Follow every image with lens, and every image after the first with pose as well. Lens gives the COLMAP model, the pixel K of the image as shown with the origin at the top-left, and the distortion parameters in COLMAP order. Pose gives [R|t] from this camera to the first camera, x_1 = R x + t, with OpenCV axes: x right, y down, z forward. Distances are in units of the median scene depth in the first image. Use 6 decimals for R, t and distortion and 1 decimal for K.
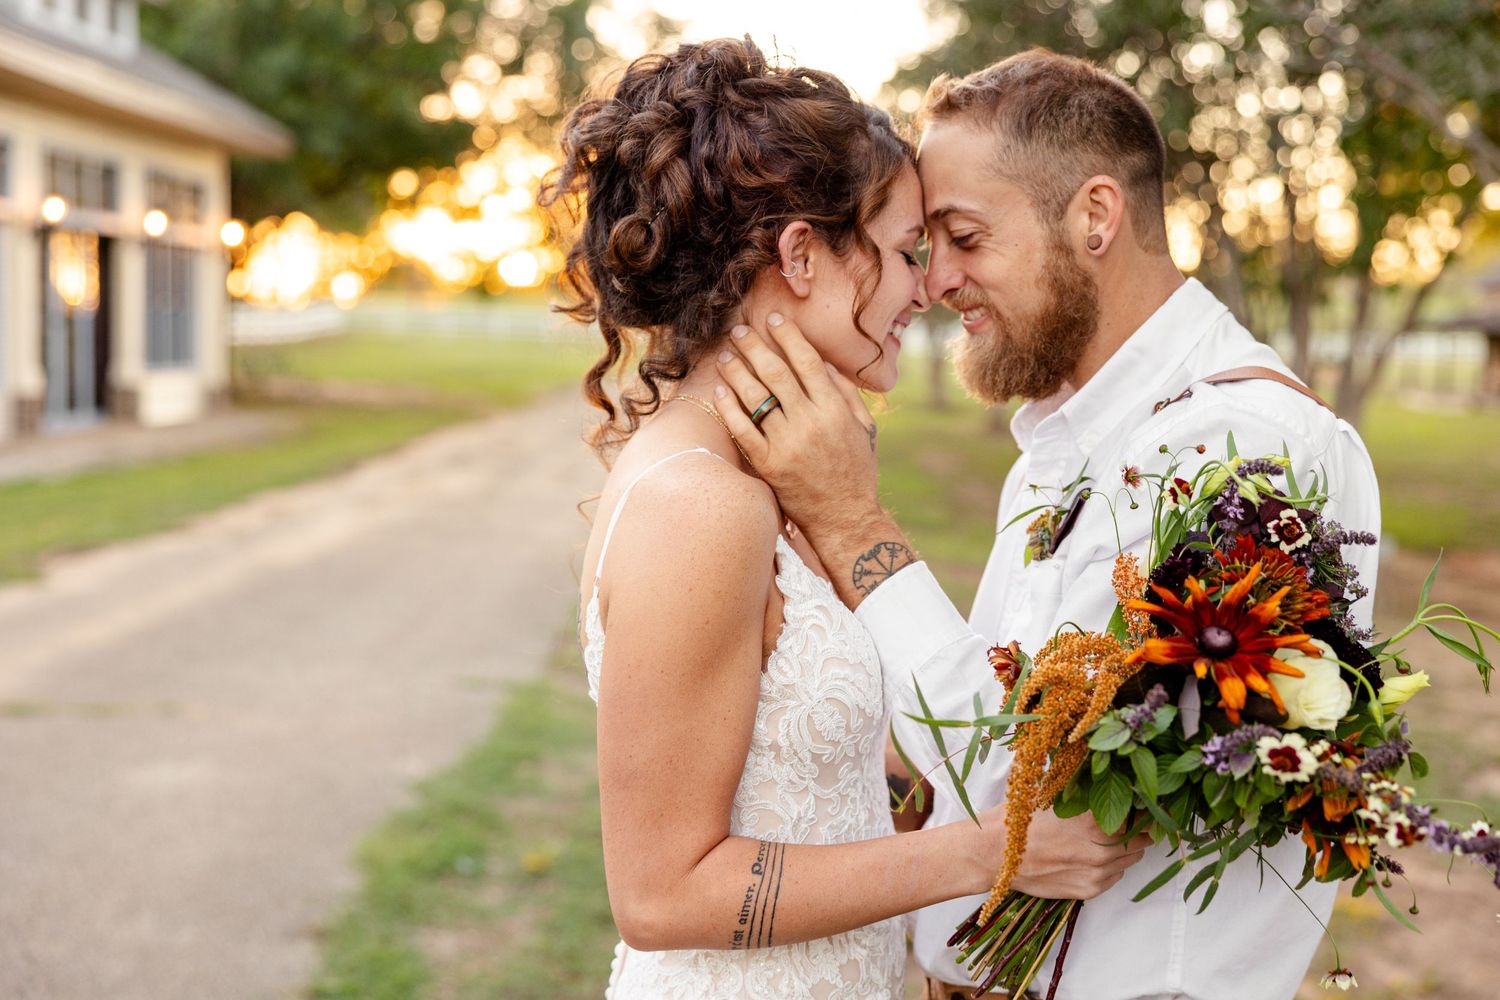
lens RADIAL K [[2151.1, 0, 750.0], [0, 2151.1, 500.0], [0, 0, 1]] dist [0.085933, -0.000791]
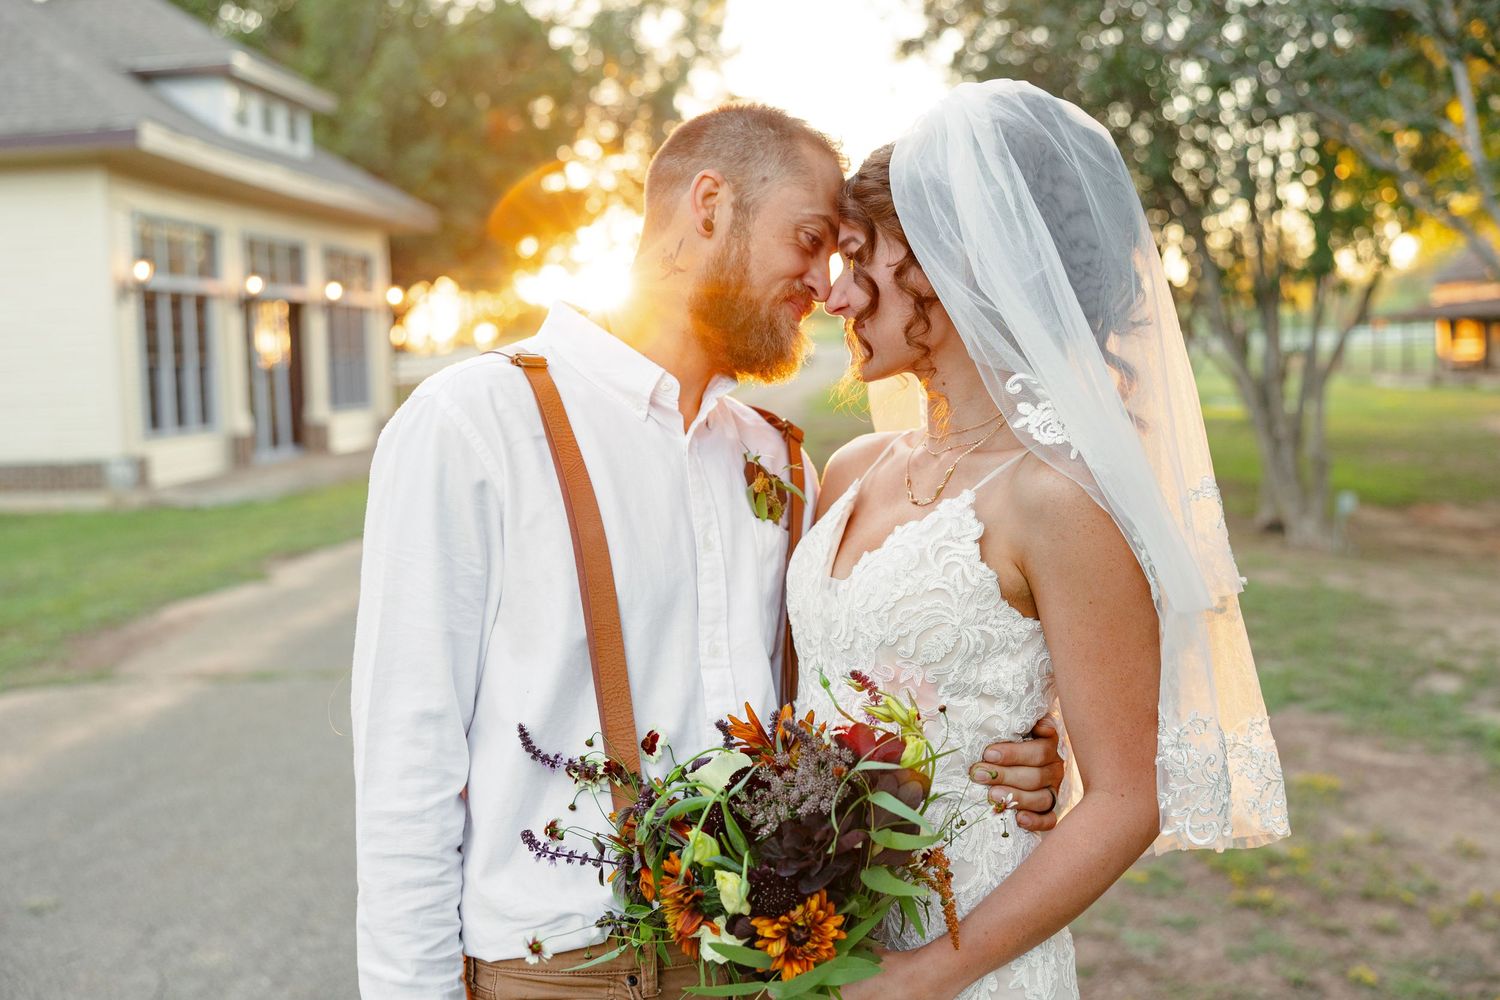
lens RADIAL K [[1804.4, 0, 750.0], [0, 1804.4, 500.0], [0, 0, 1]] dist [-0.005736, -0.004595]
pose [[0.997800, -0.050375, -0.043092, 0.000458], [0.050486, 0.998724, 0.001487, 0.001543], [0.042962, -0.003660, 0.999070, -0.015607]]
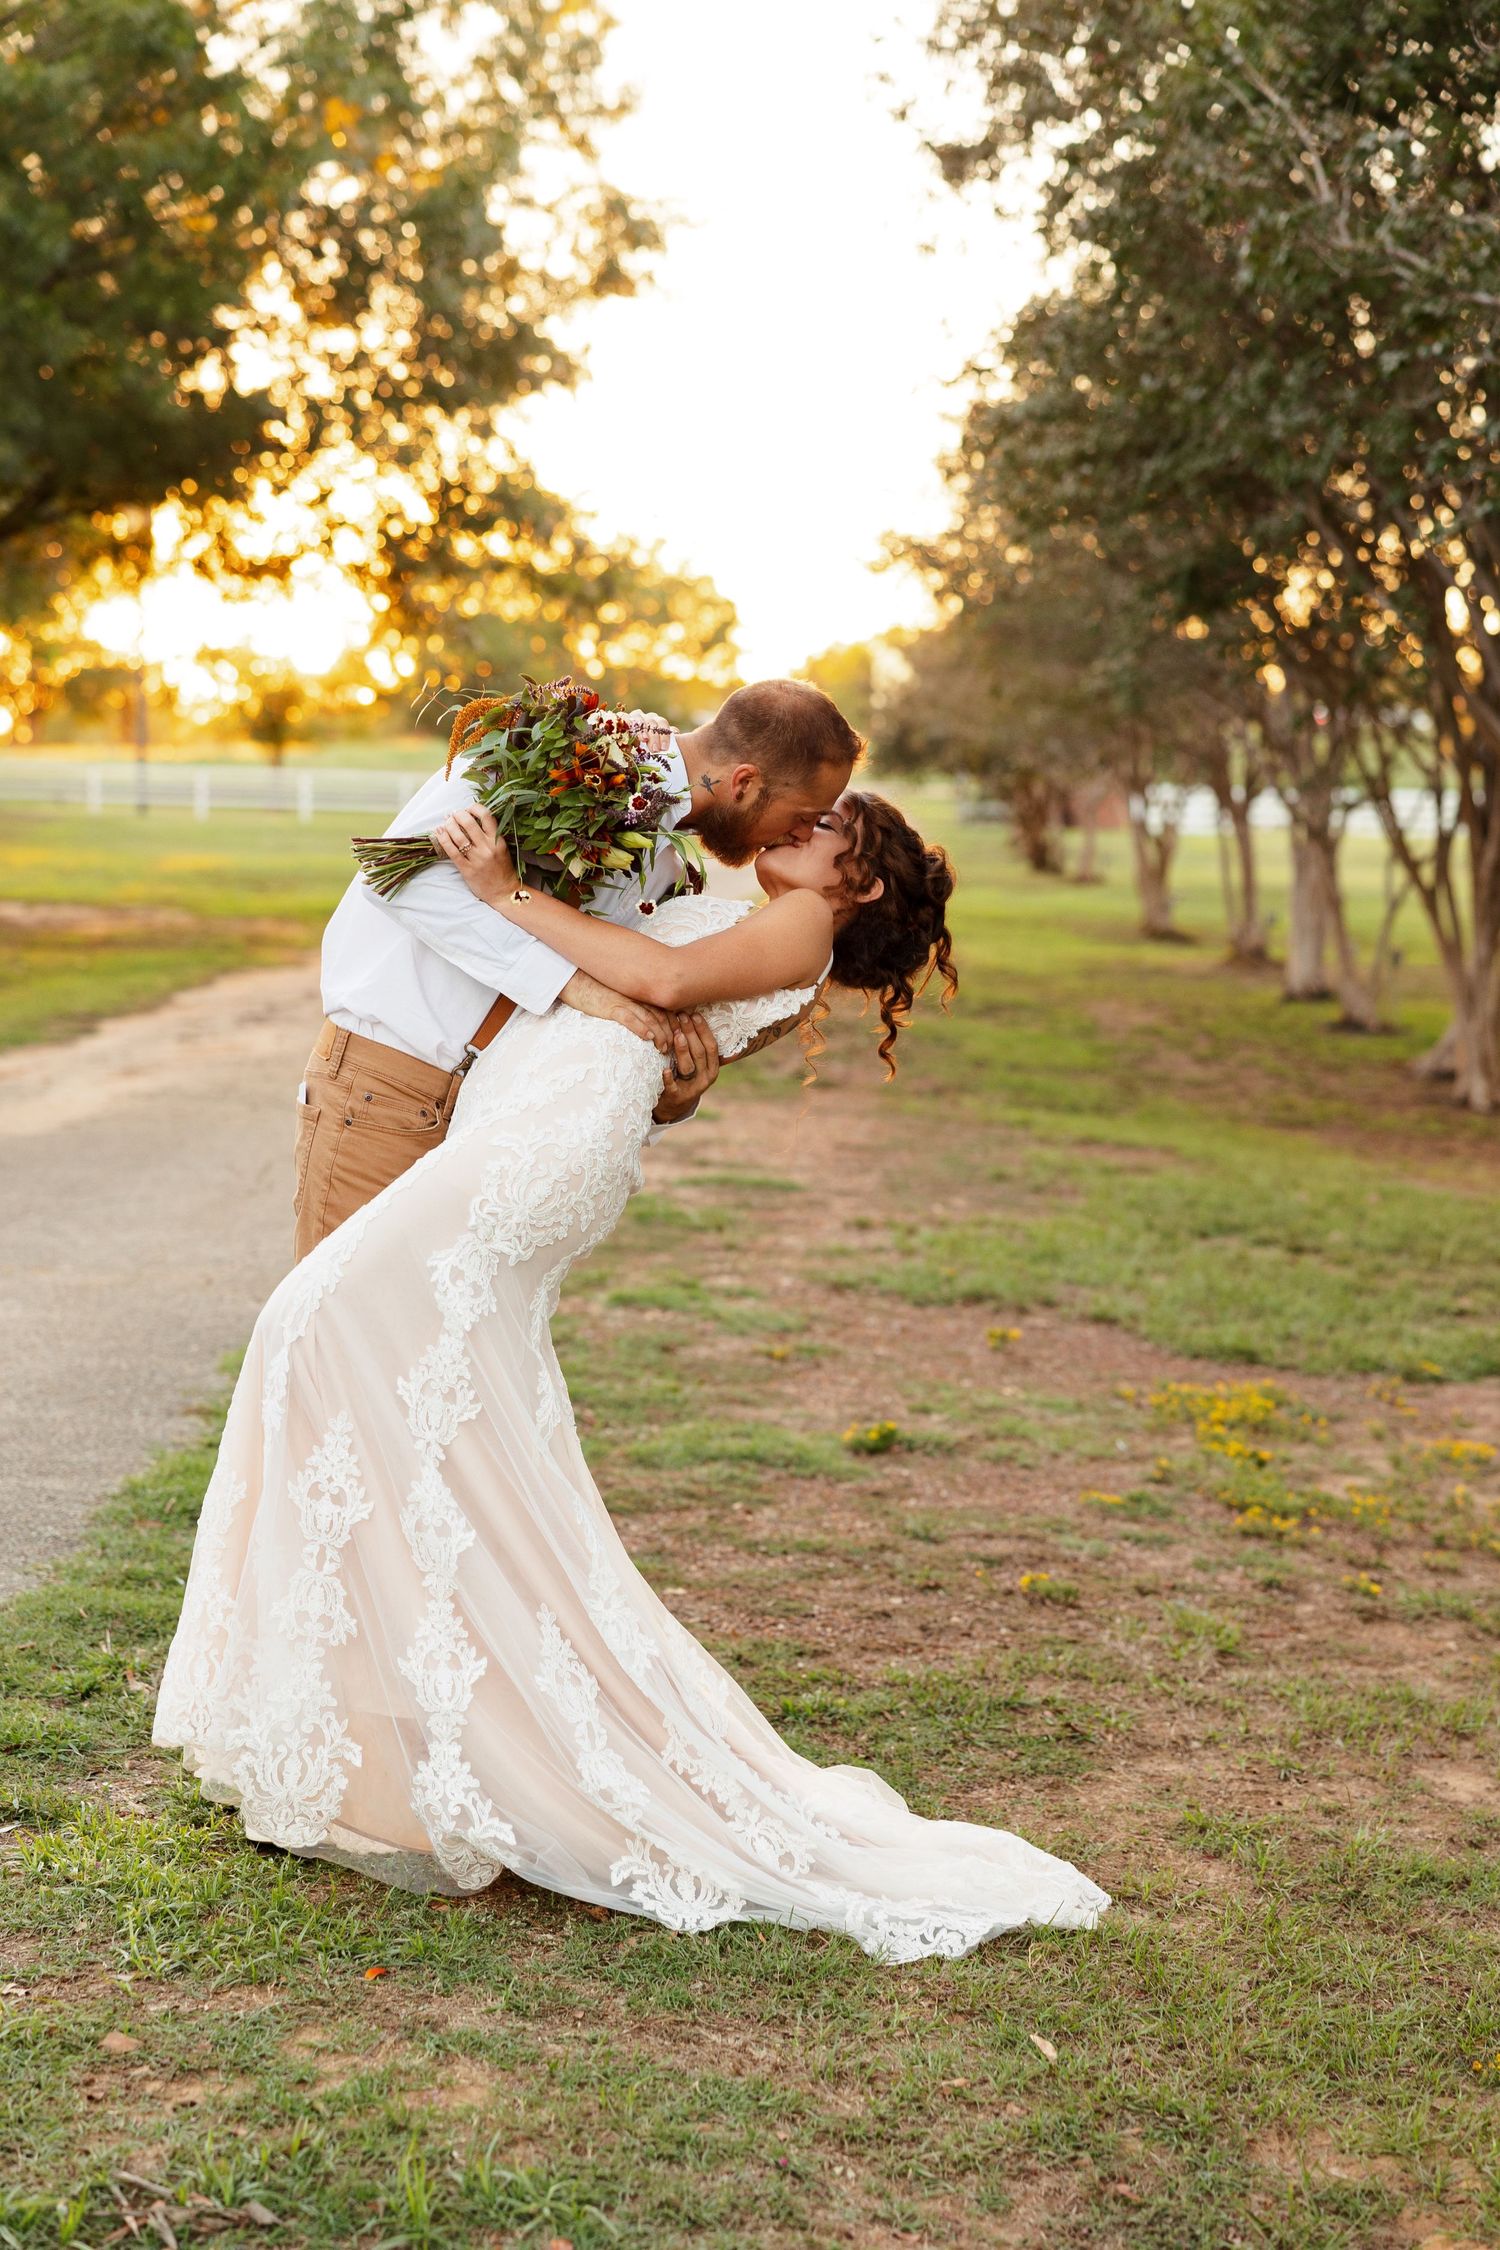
lens RADIAL K [[4558.2, 0, 750.0], [0, 4558.2, 1125.0], [0, 0, 1]] dist [-0.003851, 0.091509]
pose [[0.999774, -0.012962, -0.016869, 0.010601], [0.012813, 0.999878, -0.008907, 0.018455], [0.016983, 0.008689, 0.999818, -0.157793]]
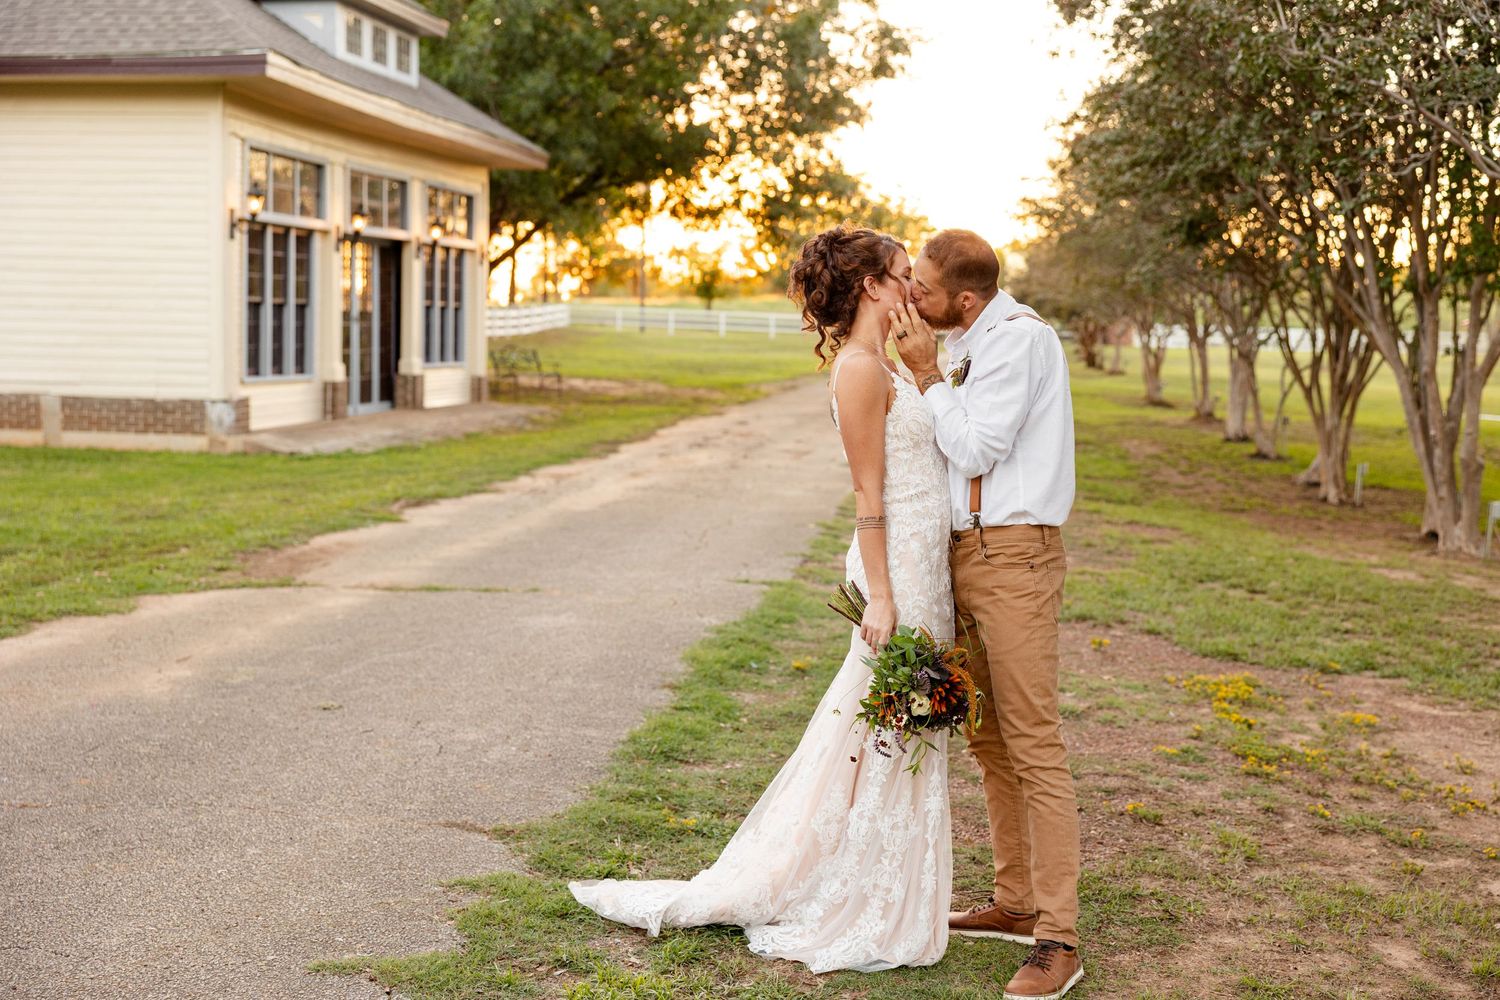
lens RADIAL K [[2242.6, 0, 708.7], [0, 2242.6, 498.5], [0, 0, 1]] dist [-0.014080, -0.012217]
pose [[0.992989, 0.006467, -0.118029, 0.005133], [-0.006830, 0.999973, -0.002670, 0.011172], [0.118009, 0.003457, 0.993007, -0.124657]]
